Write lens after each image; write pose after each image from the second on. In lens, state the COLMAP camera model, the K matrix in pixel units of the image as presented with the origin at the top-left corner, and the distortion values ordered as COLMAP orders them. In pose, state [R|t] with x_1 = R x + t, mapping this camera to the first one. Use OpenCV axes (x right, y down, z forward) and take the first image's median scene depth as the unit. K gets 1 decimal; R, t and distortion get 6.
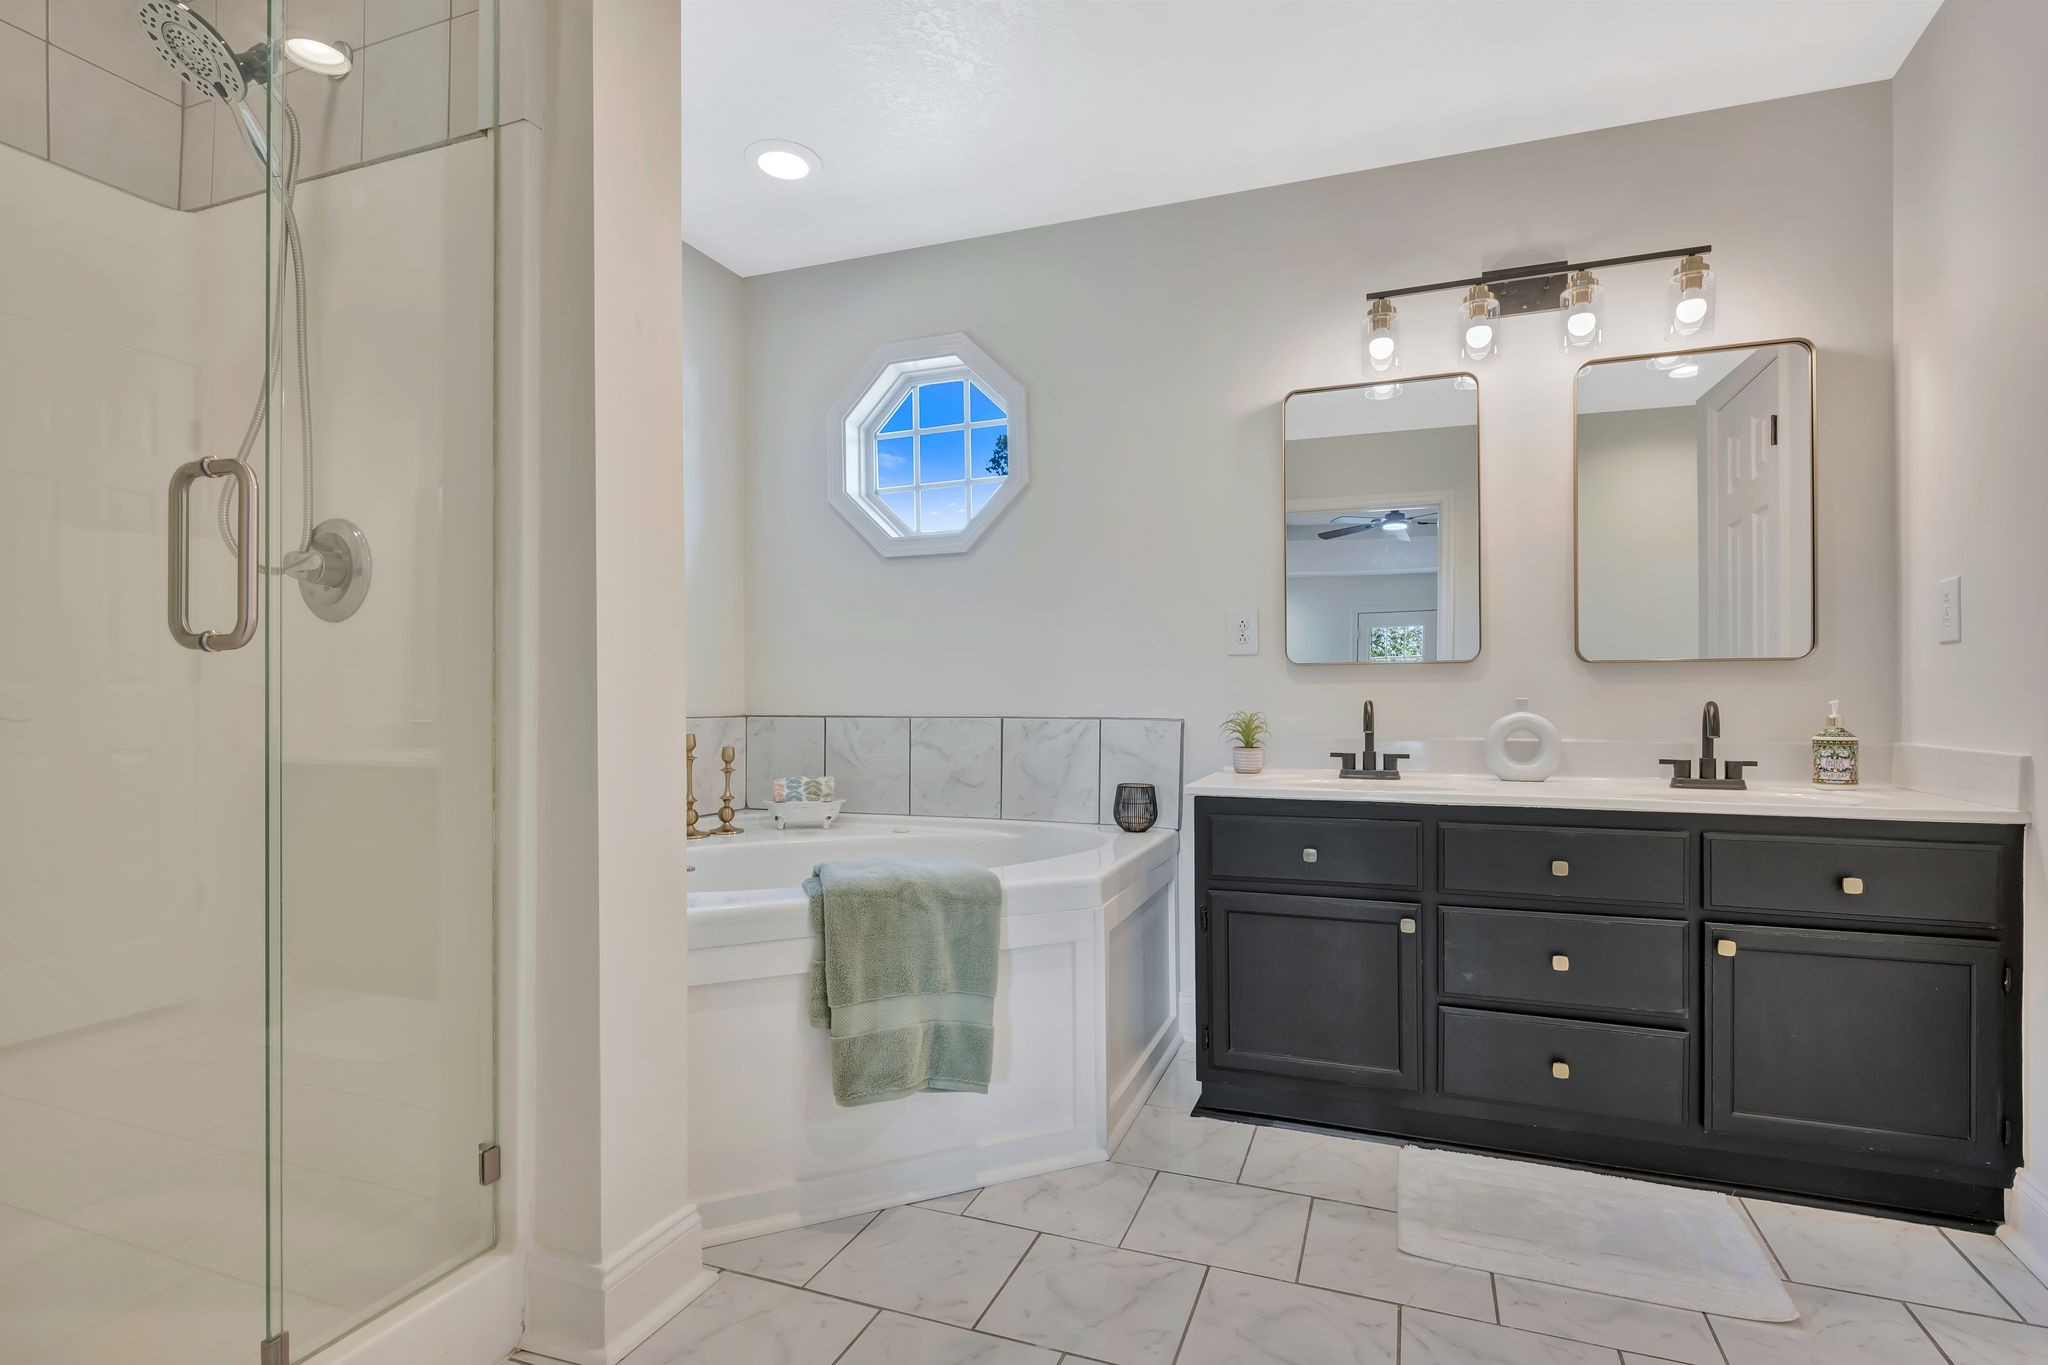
lens RADIAL K [[1016.5, 0, 1024.0], [0, 1016.5, 682.5], [0, 0, 1]] dist [-0.002076, -0.000263]
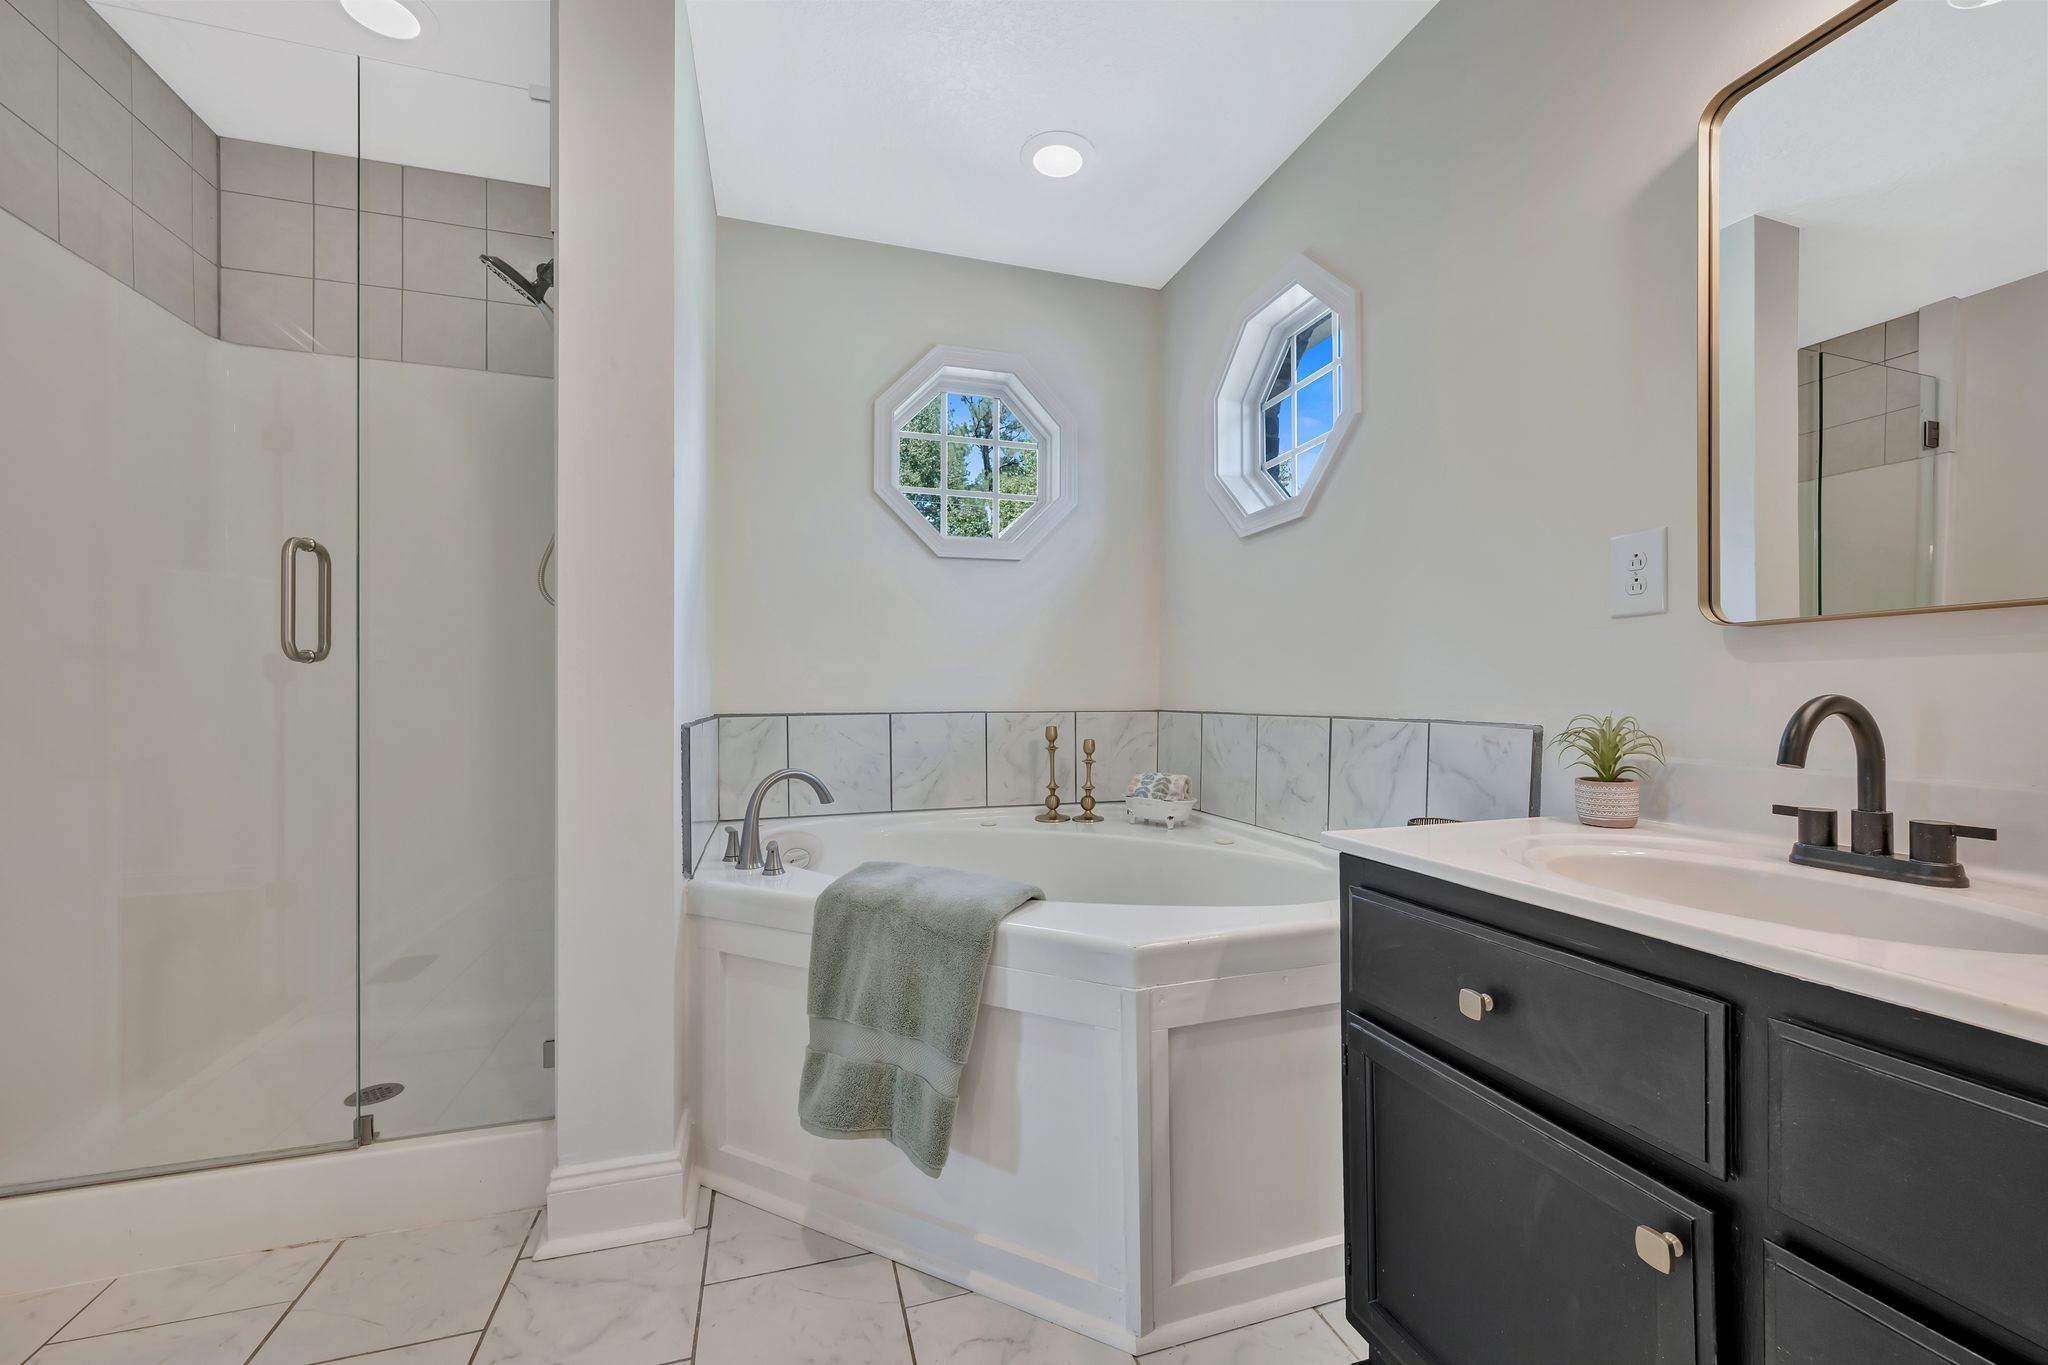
lens RADIAL K [[820.4, 0, 980.4], [0, 820.4, 685.4], [0, 0, 1]] dist [0.000195, 0.000130]
pose [[0.614074, -0.008895, -0.789198, 0.318811], [0.011880, 0.999927, -0.002026, 0.007655], [0.789159, -0.008132, 0.614136, 0.394497]]
